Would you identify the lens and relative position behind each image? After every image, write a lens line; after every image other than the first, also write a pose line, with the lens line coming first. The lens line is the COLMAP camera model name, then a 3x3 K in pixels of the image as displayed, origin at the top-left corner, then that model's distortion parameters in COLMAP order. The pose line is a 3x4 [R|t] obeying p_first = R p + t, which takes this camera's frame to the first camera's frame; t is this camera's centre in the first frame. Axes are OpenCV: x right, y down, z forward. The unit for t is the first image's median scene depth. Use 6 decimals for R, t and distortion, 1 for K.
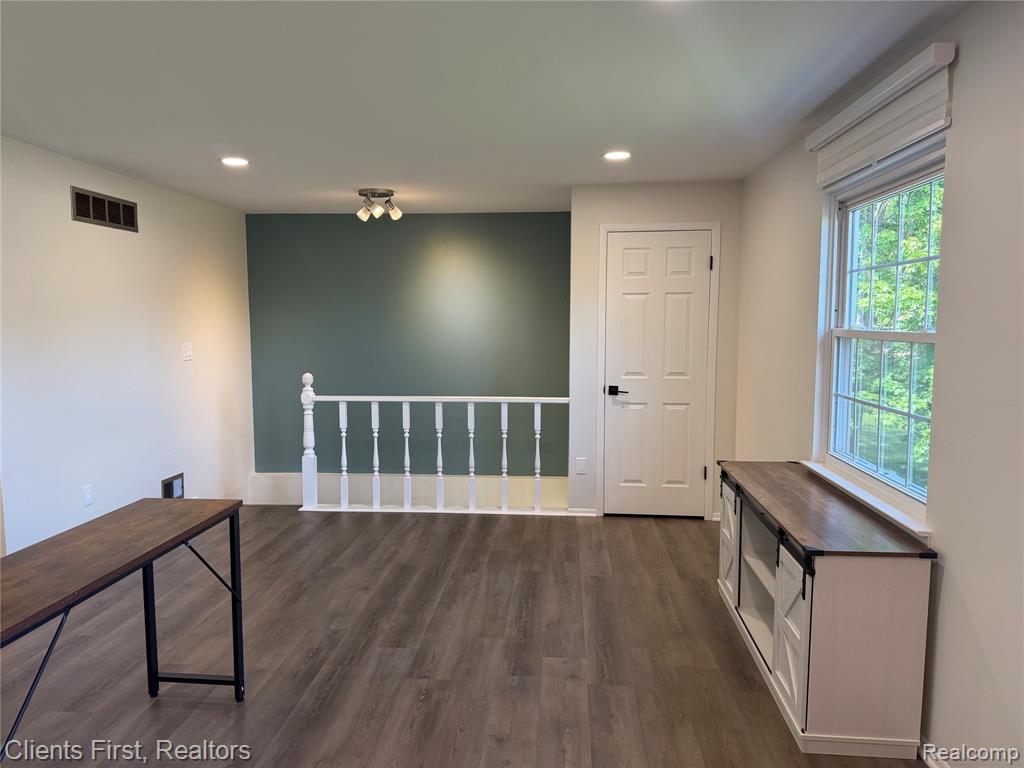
lens RADIAL K [[726.4, 0, 513.1], [0, 726.4, 385.9], [0, 0, 1]] dist [0.052145, -0.064483]
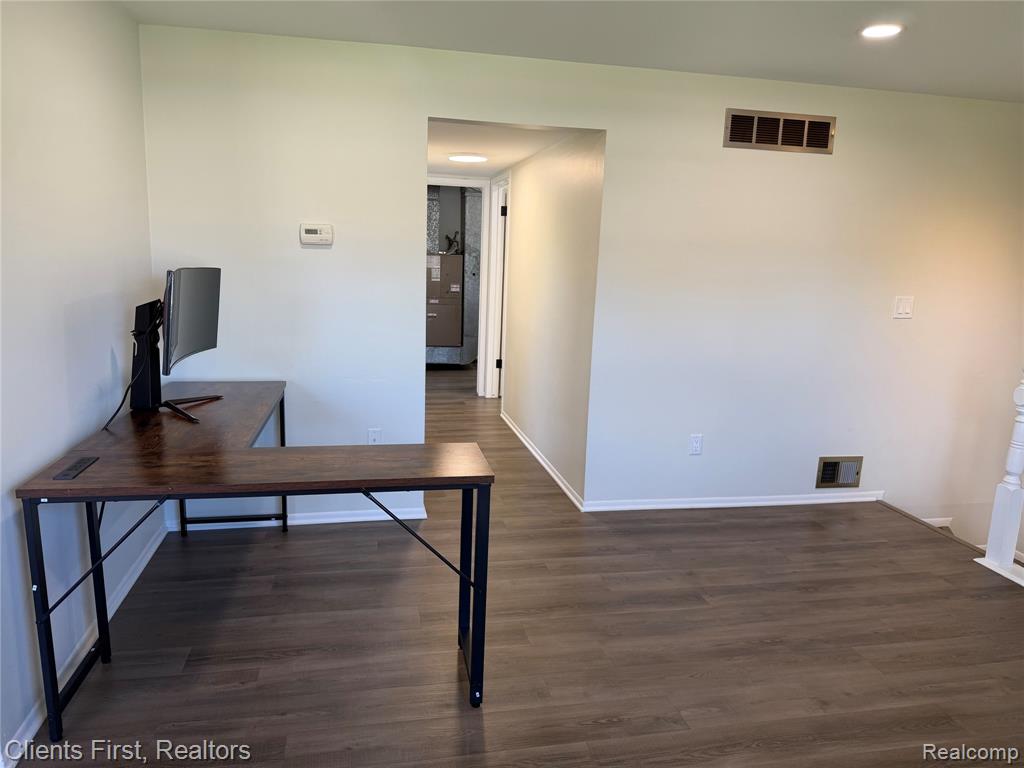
lens RADIAL K [[726.4, 0, 513.1], [0, 726.4, 385.9], [0, 0, 1]] dist [0.052145, -0.064483]
pose [[0.277840, 0.186827, -0.942285, 0.196907], [-0.127154, 0.979427, 0.156699, -0.036761], [0.952175, 0.076279, 0.295880, 0.414299]]
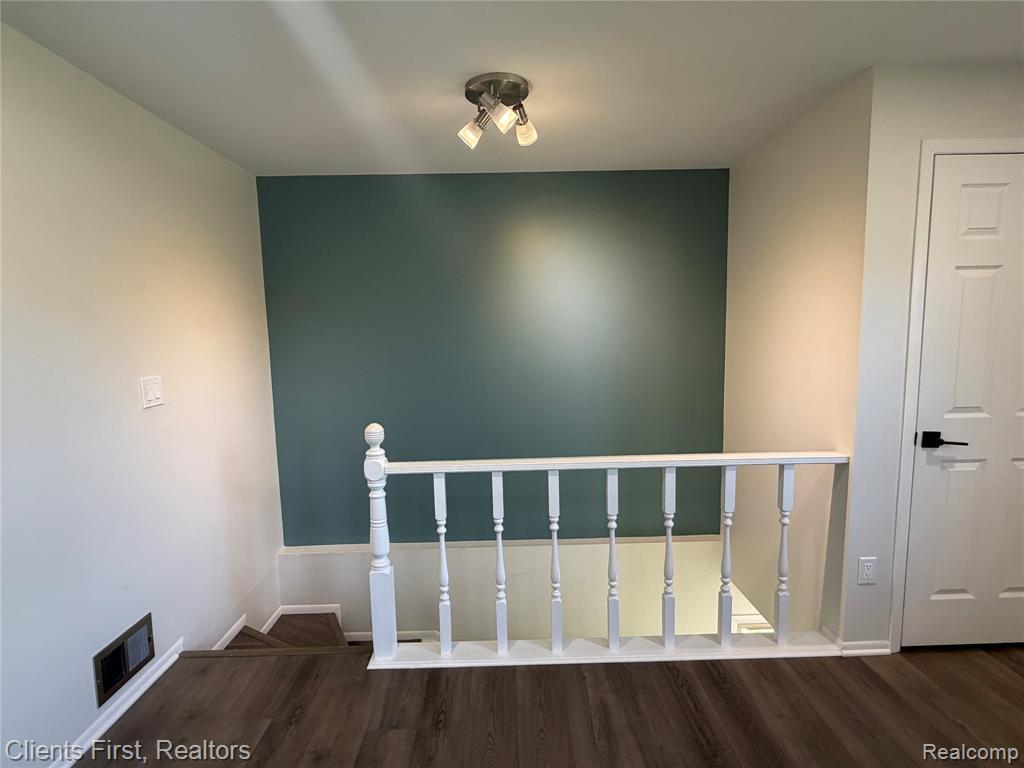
lens RADIAL K [[503.4, 0, 512.8], [0, 503.4, 382.1], [0, 0, 1]] dist [-0.009282, 0.000919]
pose [[0.995515, -0.031662, 0.089148, -0.220143], [0.030804, 0.999465, 0.010981, -0.053071], [-0.089448, -0.008185, 0.995958, 0.639015]]
